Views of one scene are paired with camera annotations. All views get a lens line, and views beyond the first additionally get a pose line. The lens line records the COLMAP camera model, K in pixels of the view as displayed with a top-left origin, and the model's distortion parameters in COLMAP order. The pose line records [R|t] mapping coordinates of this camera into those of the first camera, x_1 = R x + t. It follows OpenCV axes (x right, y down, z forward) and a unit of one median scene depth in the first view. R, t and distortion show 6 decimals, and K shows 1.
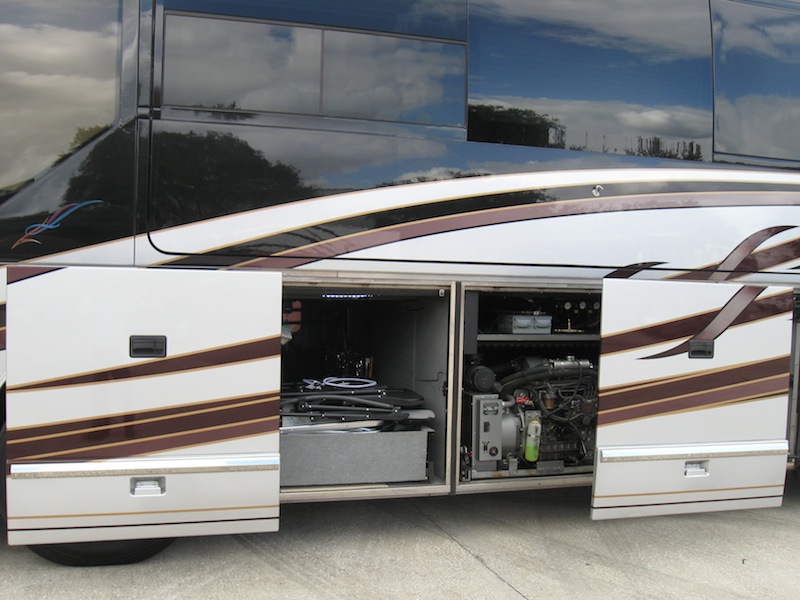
lens RADIAL K [[838.7, 0, 413.6], [0, 838.7, 318.8], [0, 0, 1]] dist [-0.125927, 0.000000]
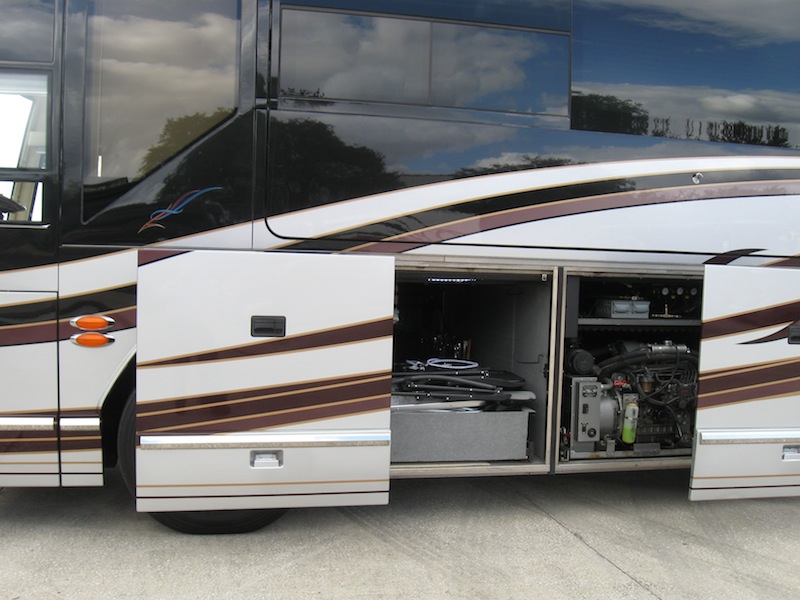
lens RADIAL K [[838.7, 0, 414.5], [0, 838.7, 318.9], [0, 0, 1]] dist [-0.125927, 0.000000]
pose [[0.996138, 0.010123, -0.087211, -0.034456], [-0.008594, 0.999803, 0.017889, 0.002782], [0.087375, -0.017071, 0.996029, -0.034656]]
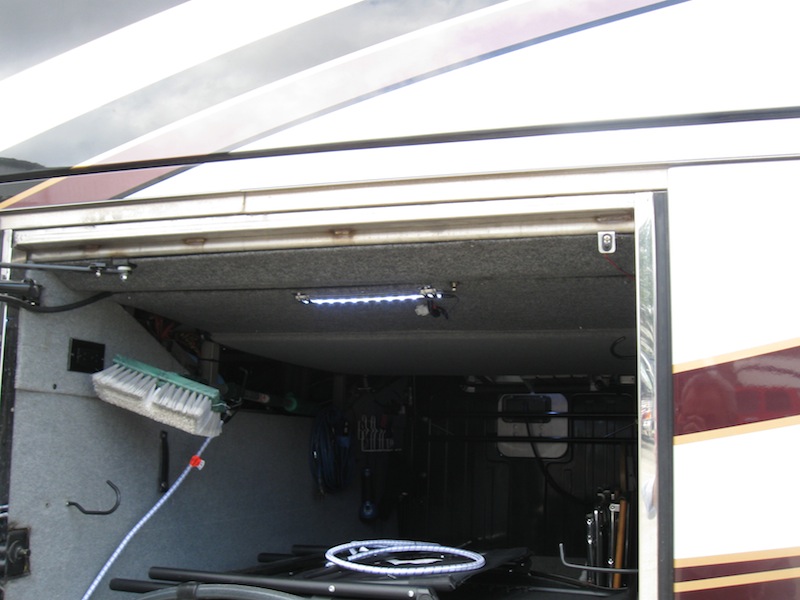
lens RADIAL K [[838.7, 0, 404.1], [0, 838.7, 300.7], [0, 0, 1]] dist [-0.125927, 0.000000]
pose [[0.818851, -0.094919, -0.566104, 0.129210], [-0.029617, 0.977933, -0.206810, 0.045149], [0.573242, 0.186113, 0.797970, 0.736528]]
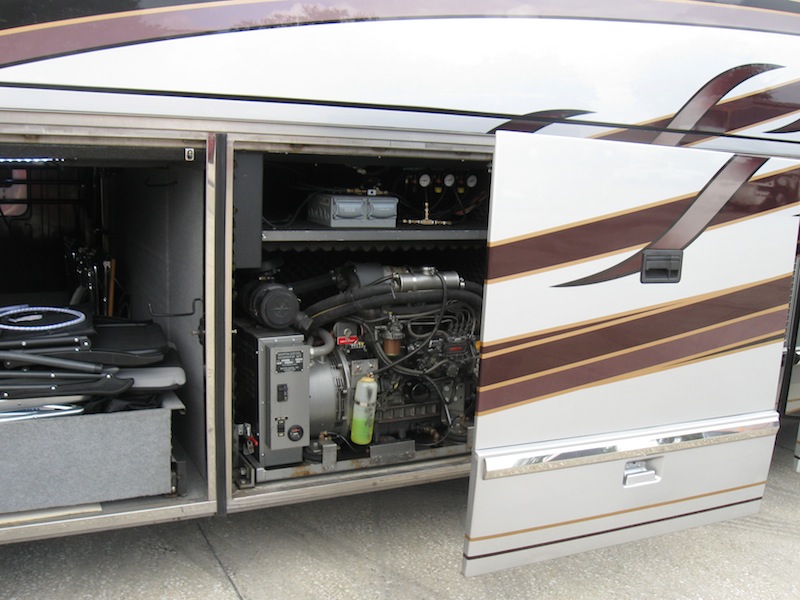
lens RADIAL K [[838.7, 0, 418.7], [0, 838.7, 323.1], [0, 0, 1]] dist [-0.125927, 0.000000]
pose [[0.983856, -0.012032, 0.178556, 0.079872], [-0.016854, 0.987074, 0.159379, -0.011230], [-0.178166, -0.159816, 0.970936, 0.447131]]
